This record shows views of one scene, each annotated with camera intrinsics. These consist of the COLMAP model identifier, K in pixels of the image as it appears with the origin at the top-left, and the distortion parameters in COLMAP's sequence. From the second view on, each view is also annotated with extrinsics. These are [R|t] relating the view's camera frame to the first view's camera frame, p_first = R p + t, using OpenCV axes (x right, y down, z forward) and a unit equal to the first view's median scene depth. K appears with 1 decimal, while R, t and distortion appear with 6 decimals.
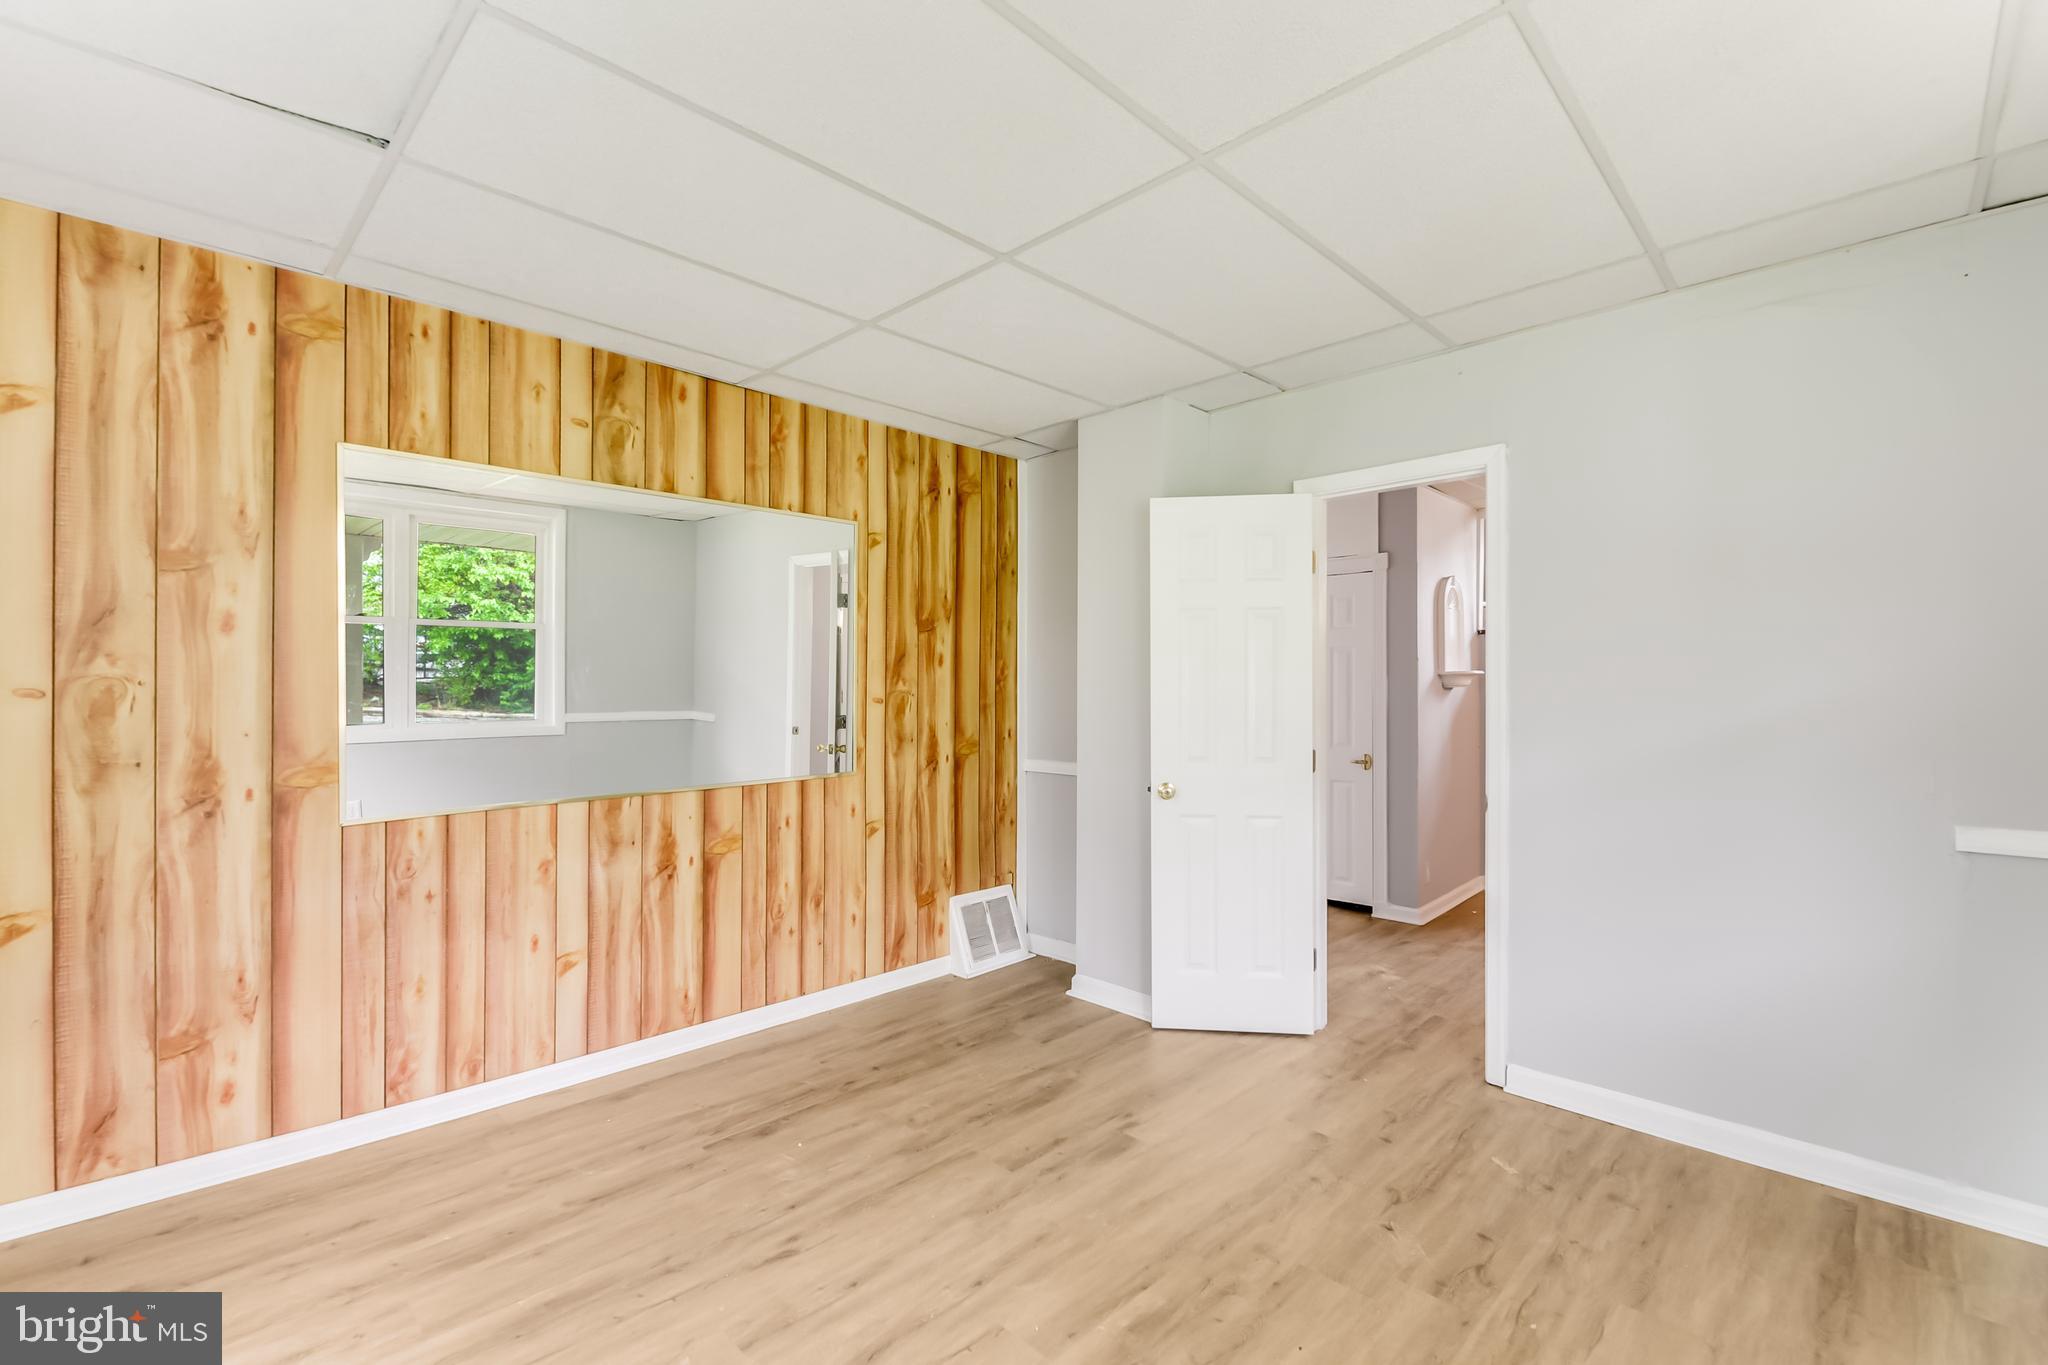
lens RADIAL K [[887.9, 0, 1023.5], [0, 887.9, 687.7], [0, 0, 1]] dist [0.004394, -0.011547]
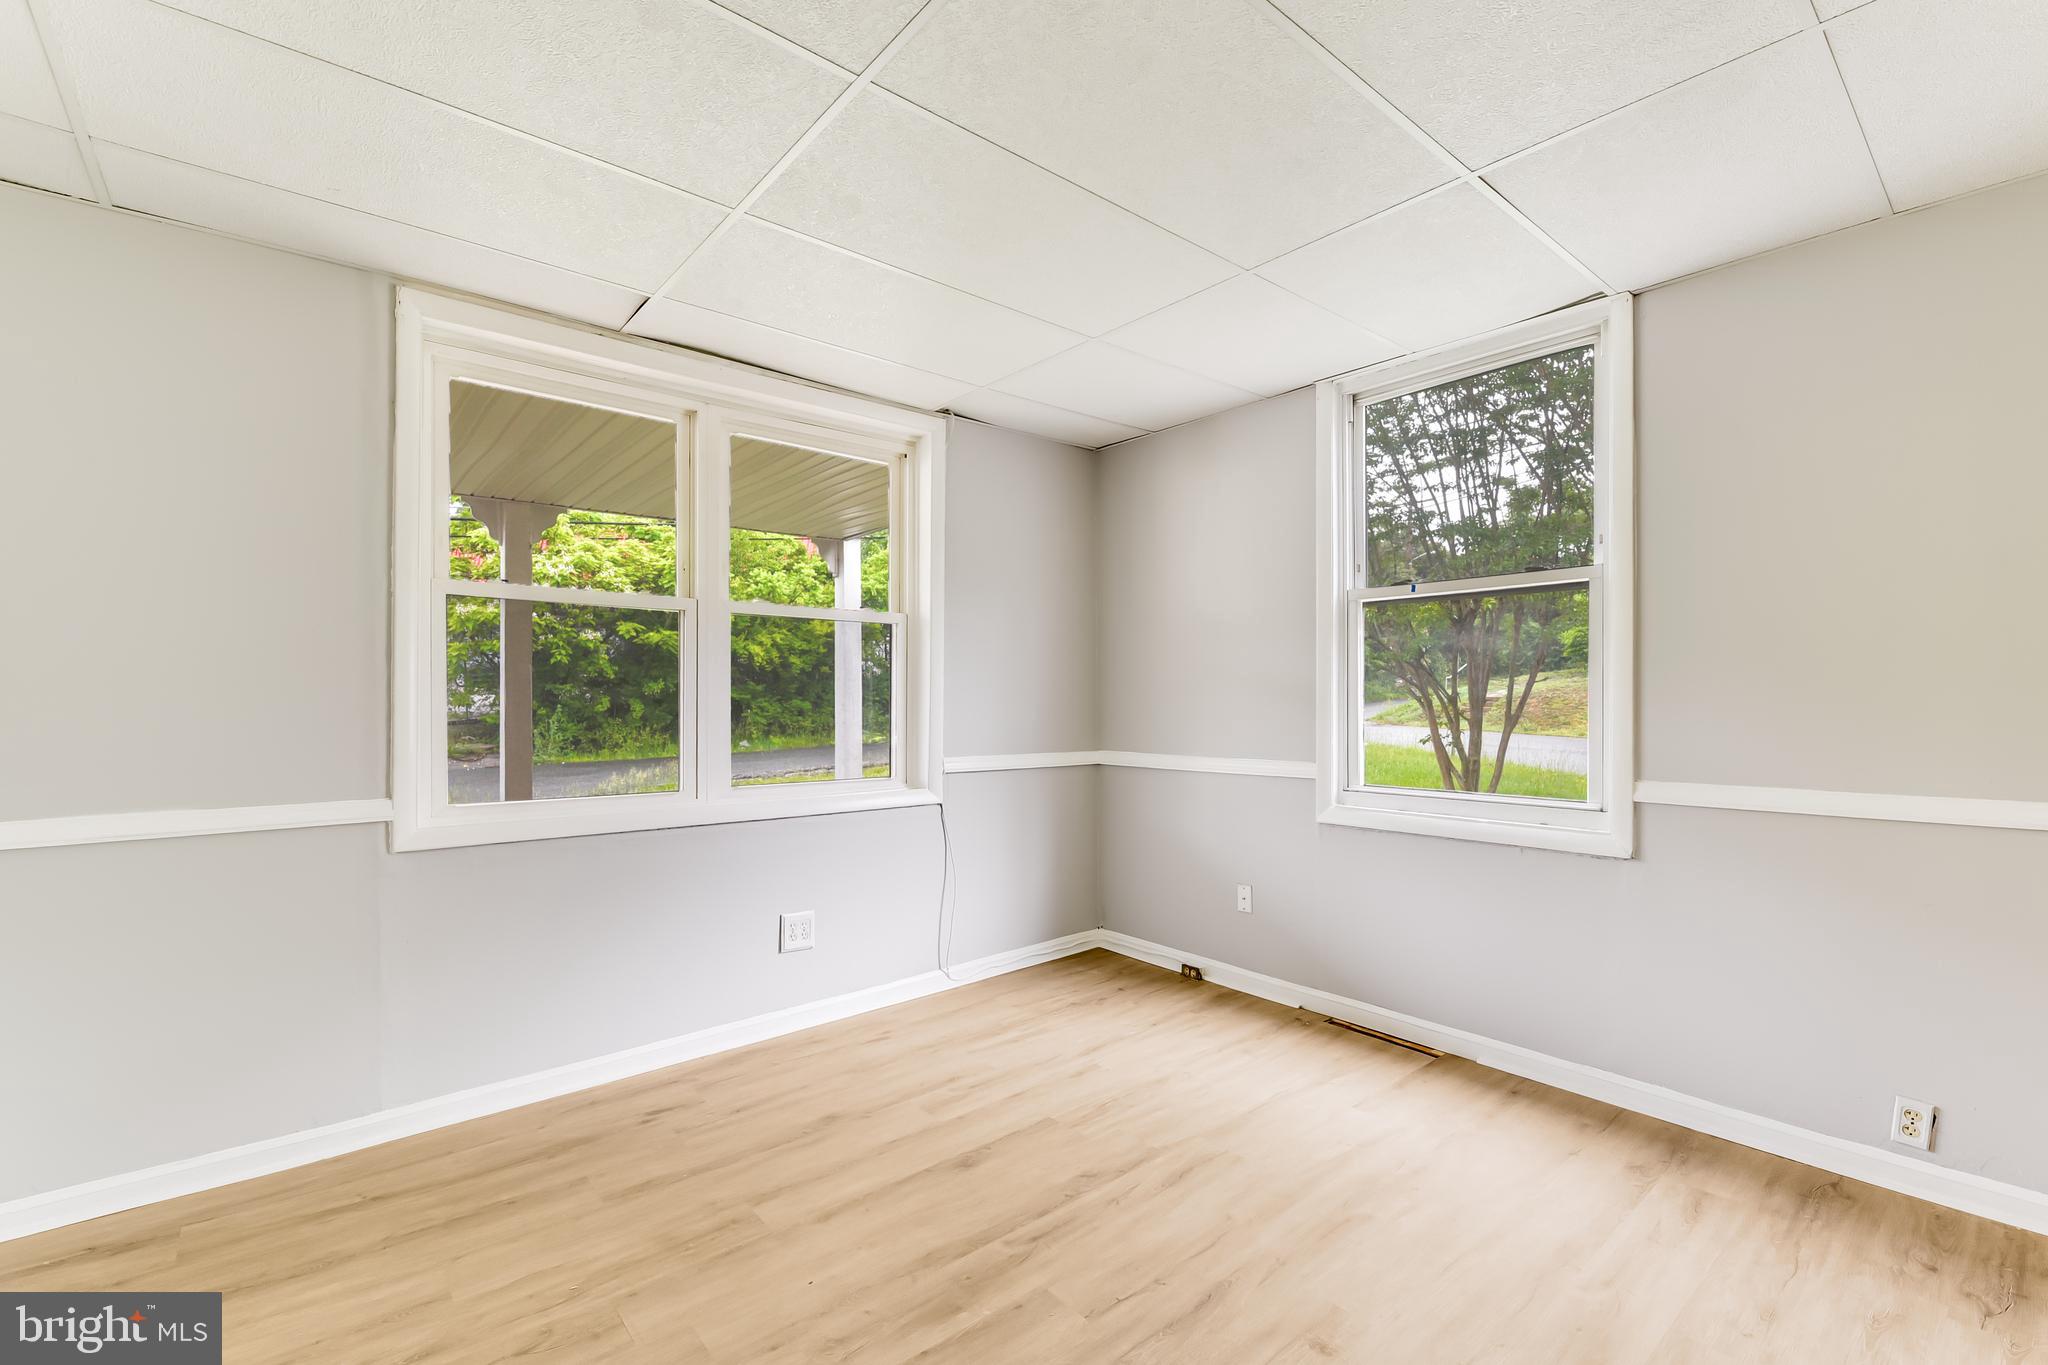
lens RADIAL K [[897.1, 0, 1009.3], [0, 897.1, 690.6], [0, 0, 1]] dist [0.002466, -0.009550]
pose [[-0.994337, 0.003043, 0.106231, -0.032179], [0.002130, 0.999960, -0.008701, 0.020357], [-0.106253, -0.008426, -0.994303, 1.396471]]
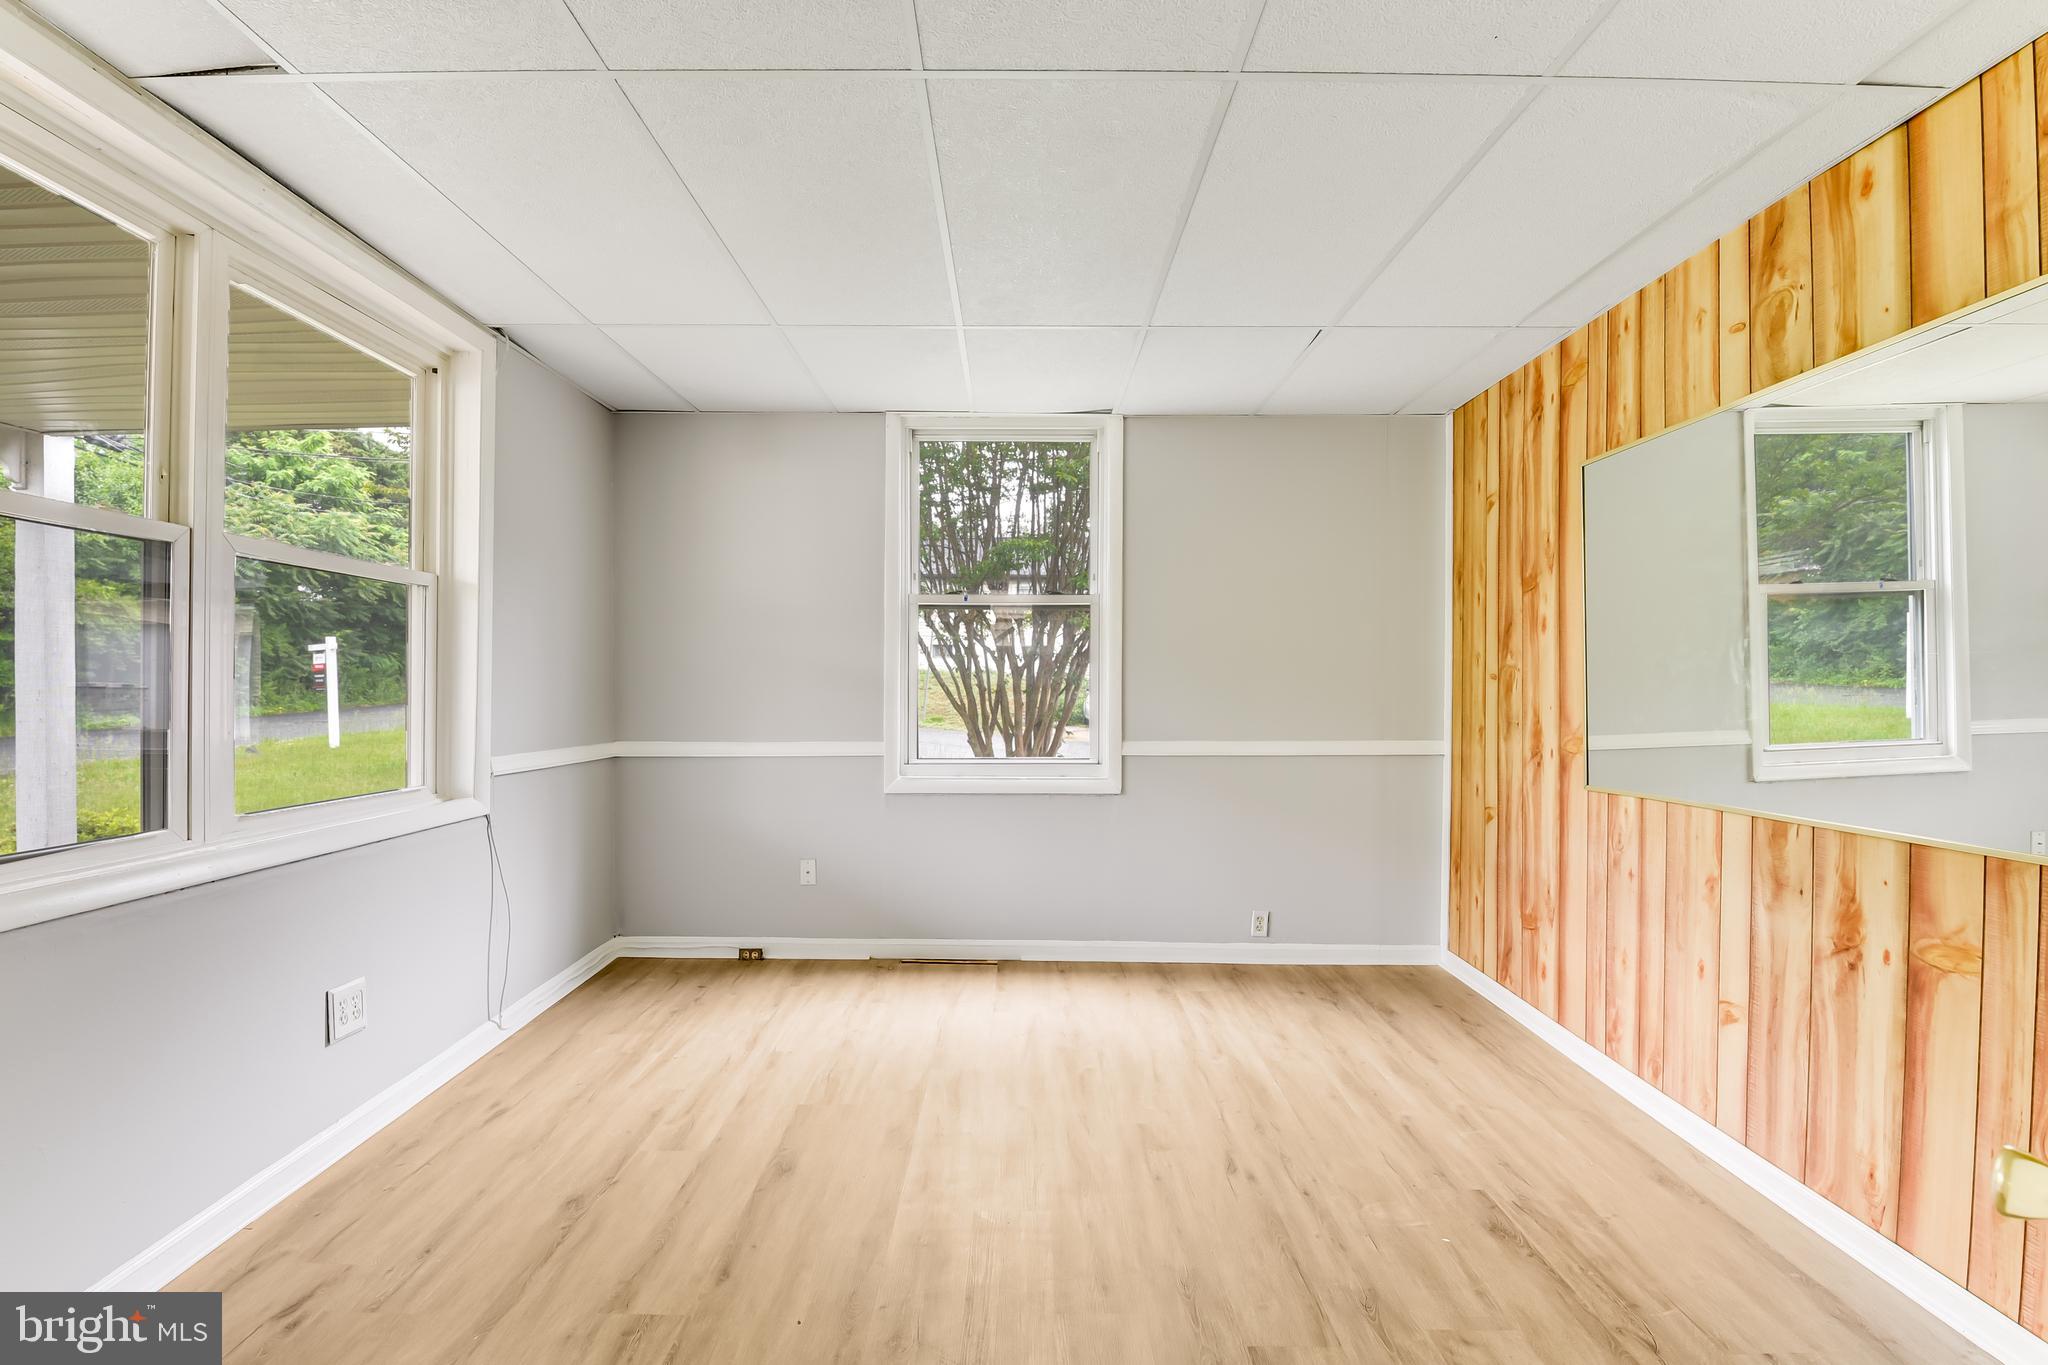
lens RADIAL K [[895.3, 0, 1016.7], [0, 895.3, 678.2], [0, 0, 1]] dist [0.004358, -0.011868]
pose [[-0.718400, -0.006705, -0.695598, 0.568349], [-0.002237, 0.999971, -0.007328, 0.018887], [0.695627, -0.003709, -0.718393, 1.277736]]
